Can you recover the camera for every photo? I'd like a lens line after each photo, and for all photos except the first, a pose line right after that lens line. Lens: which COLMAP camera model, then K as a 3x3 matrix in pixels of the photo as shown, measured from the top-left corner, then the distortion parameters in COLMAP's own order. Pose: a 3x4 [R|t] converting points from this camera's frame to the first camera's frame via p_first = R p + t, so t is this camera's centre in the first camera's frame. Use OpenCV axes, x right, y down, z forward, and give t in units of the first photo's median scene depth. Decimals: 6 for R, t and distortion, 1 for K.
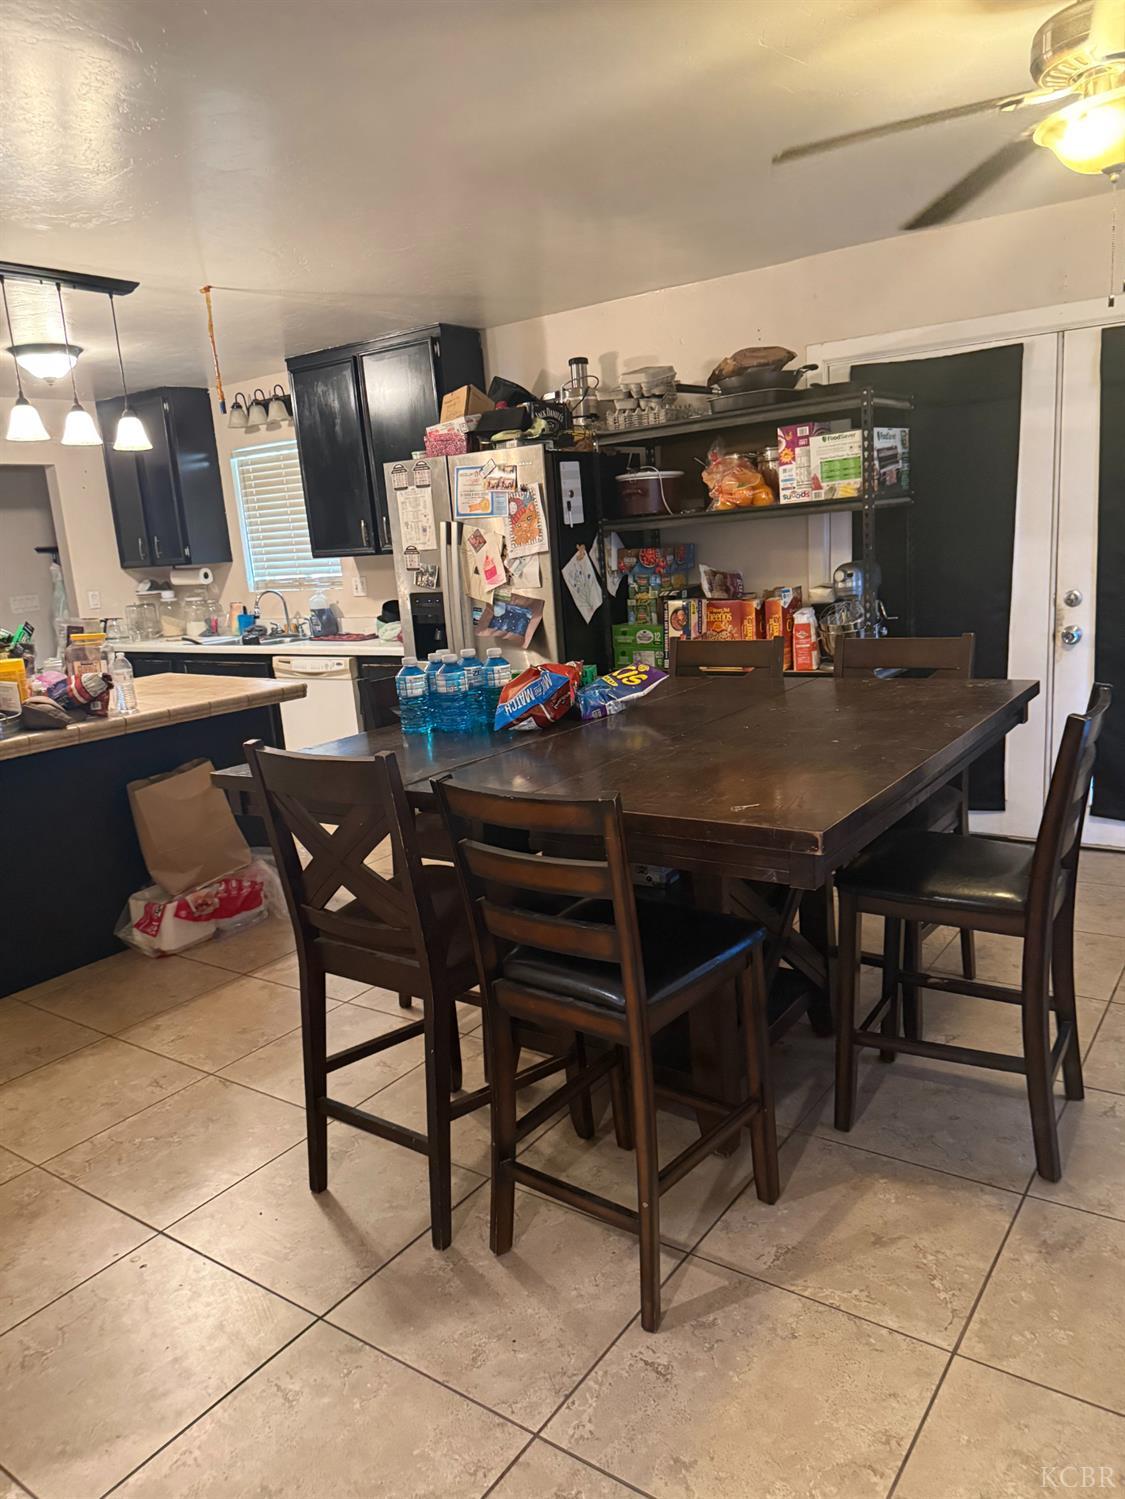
lens RADIAL K [[1079.6, 0, 562.5], [0, 1079.6, 749.5], [0, 0, 1]] dist [0.008503, 0.001288]
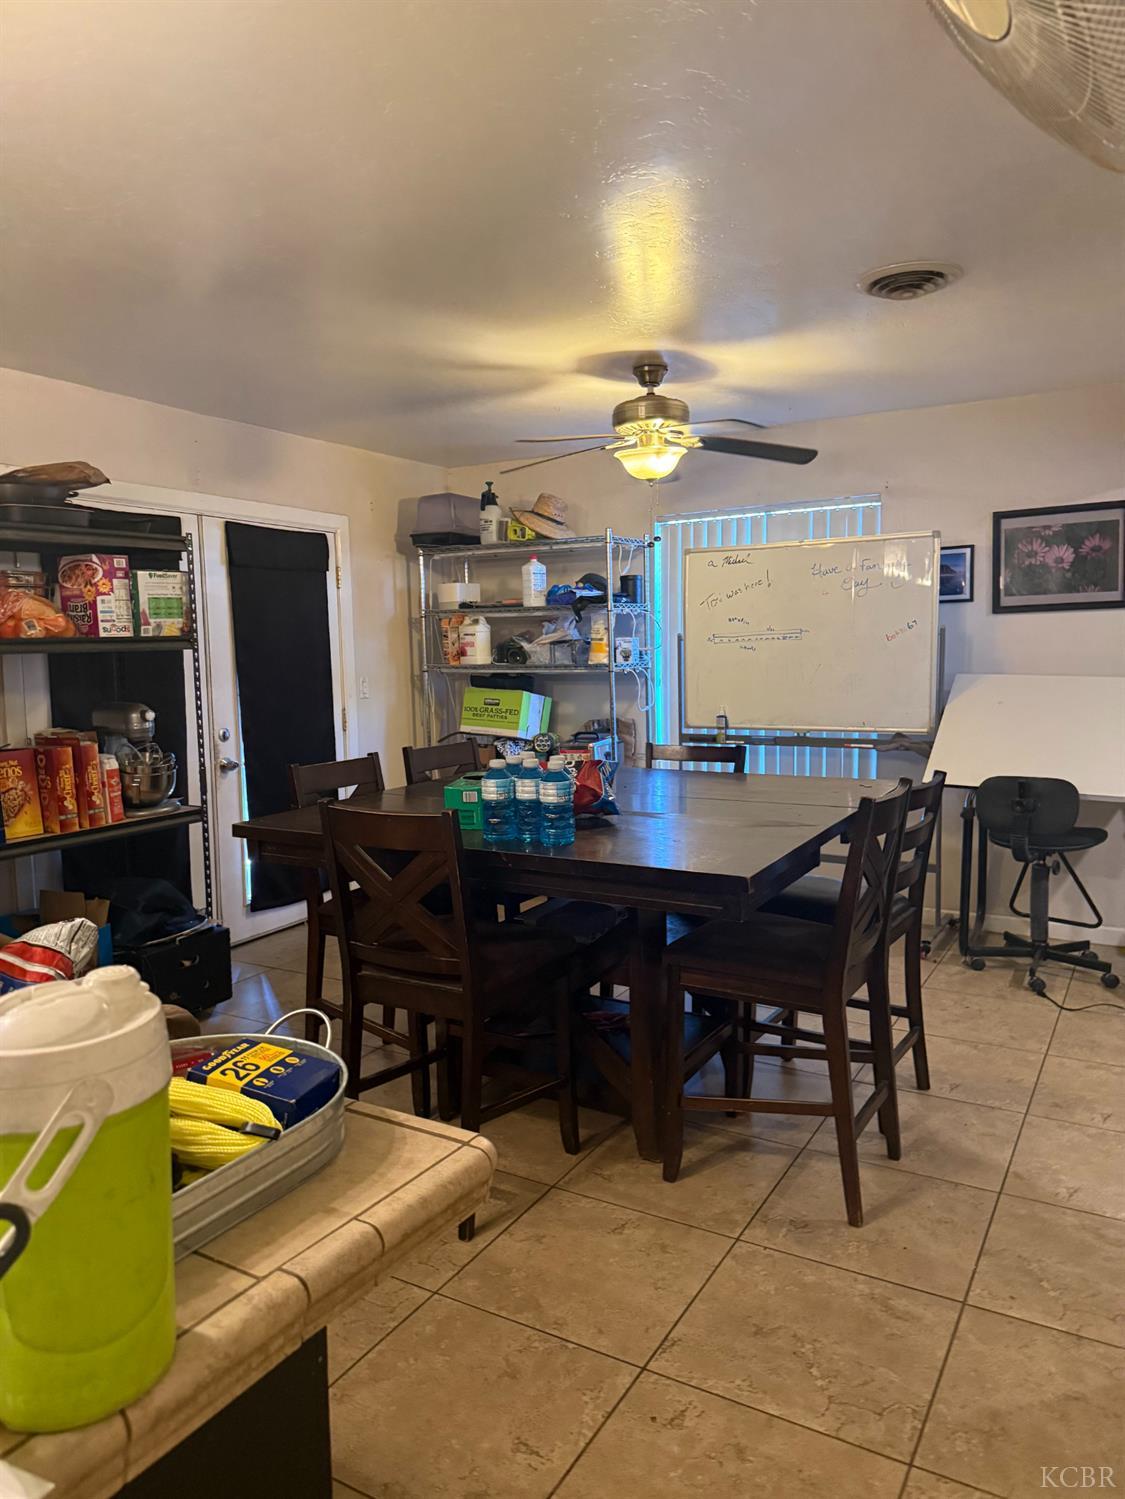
lens RADIAL K [[1053.9, 0, 562.5], [0, 1053.9, 749.5], [0, 0, 1]] dist [-0.000466, -0.002220]
pose [[-0.094338, -0.024220, 0.995246, -0.737939], [0.219517, 0.974592, 0.044525, -0.097037], [-0.971037, 0.222674, -0.086624, 0.764425]]
